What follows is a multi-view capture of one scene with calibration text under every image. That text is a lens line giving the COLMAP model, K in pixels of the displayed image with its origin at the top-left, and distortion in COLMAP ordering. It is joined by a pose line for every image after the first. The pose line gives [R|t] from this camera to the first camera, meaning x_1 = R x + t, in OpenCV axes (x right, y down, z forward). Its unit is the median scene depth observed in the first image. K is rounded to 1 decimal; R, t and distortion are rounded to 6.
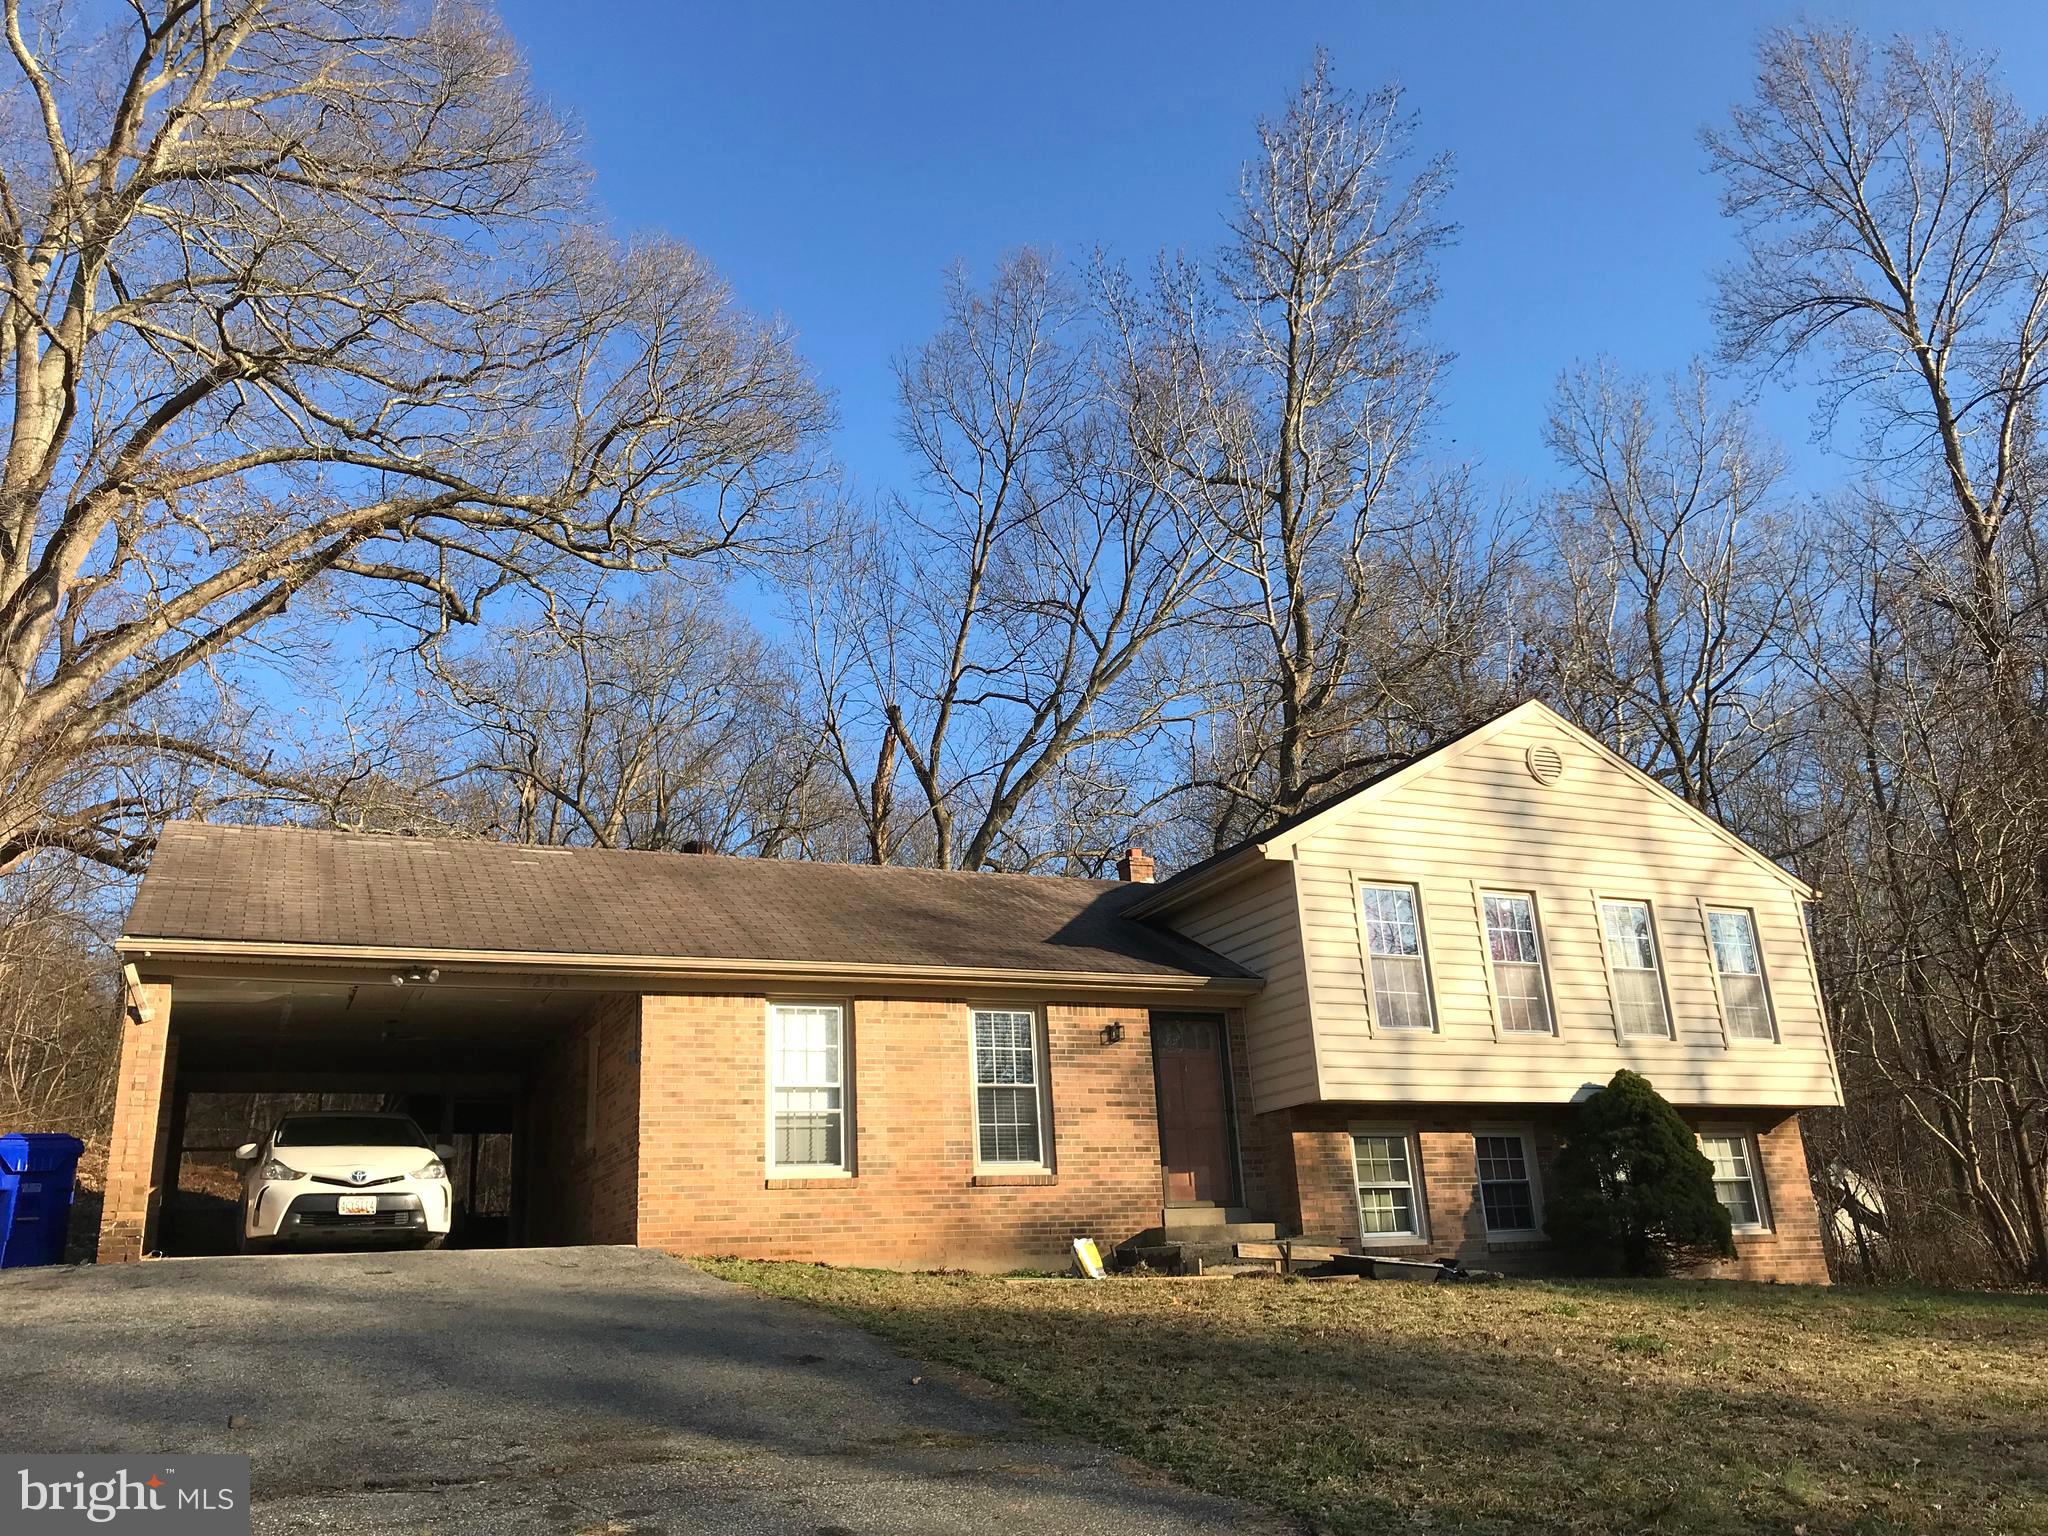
lens RADIAL K [[1646.4, 0, 1024.0], [0, 1646.4, 768.0], [0, 0, 1]] dist [0.055687, -0.000086]
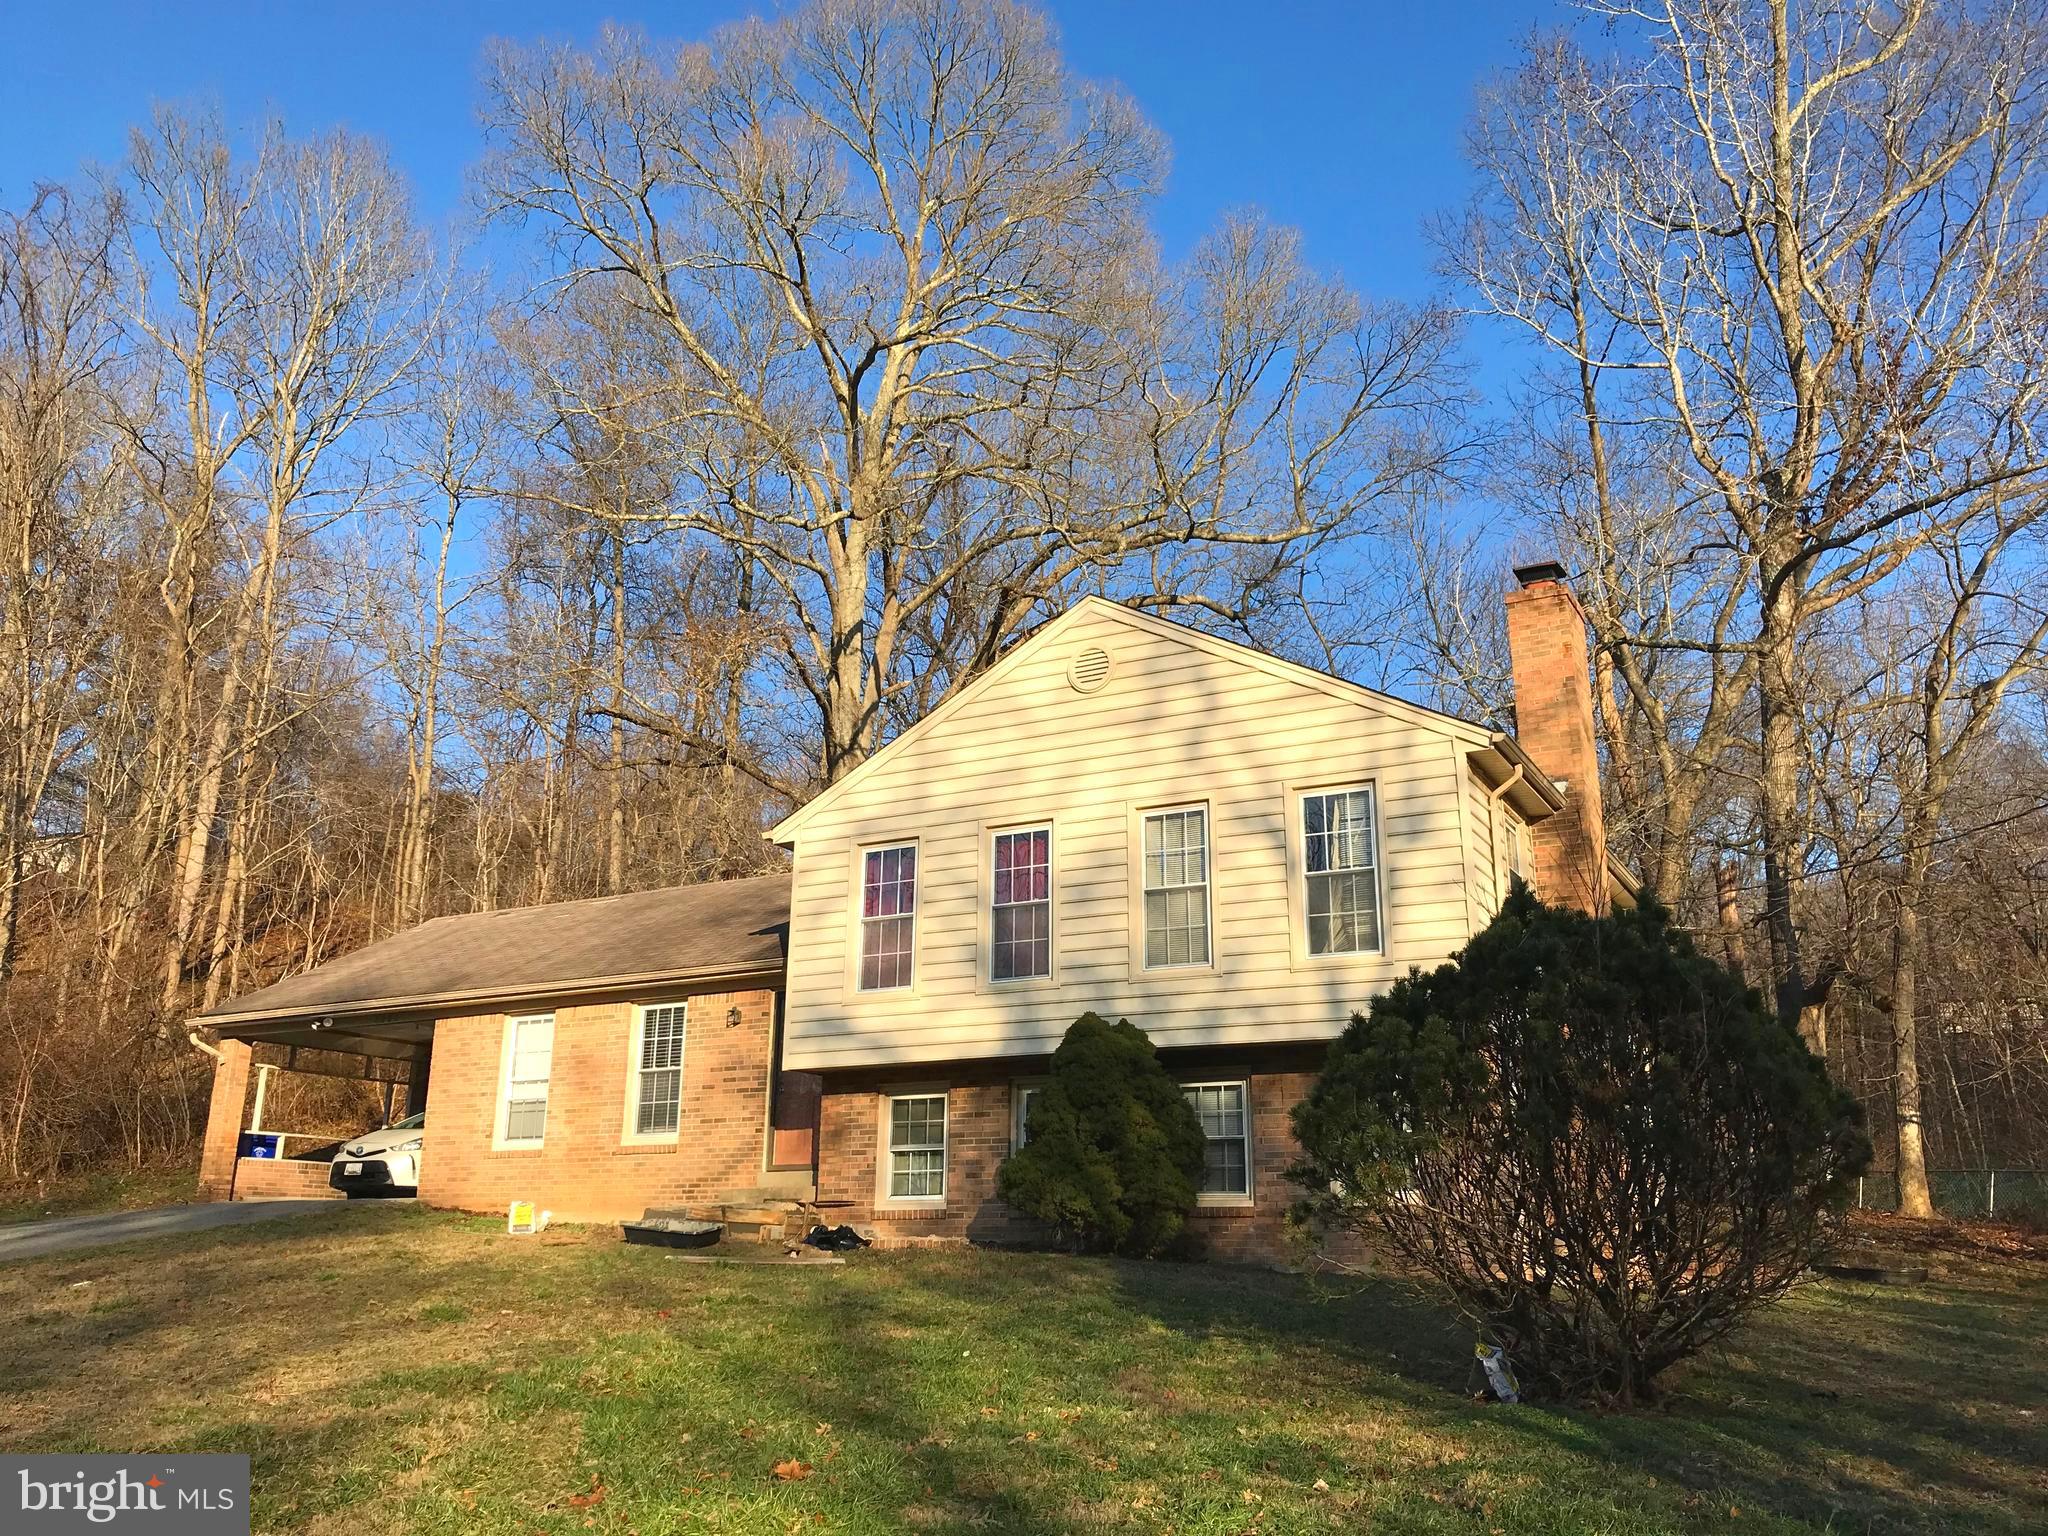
lens RADIAL K [[1670.3, 0, 1024.0], [0, 1670.3, 768.0], [0, 0, 1]] dist [-0.006086, -0.005027]
pose [[0.636007, -0.179731, -0.750462, 1.056646], [0.208512, 0.976350, -0.057118, 0.104151], [0.742979, -0.120153, 0.658441, 0.432635]]
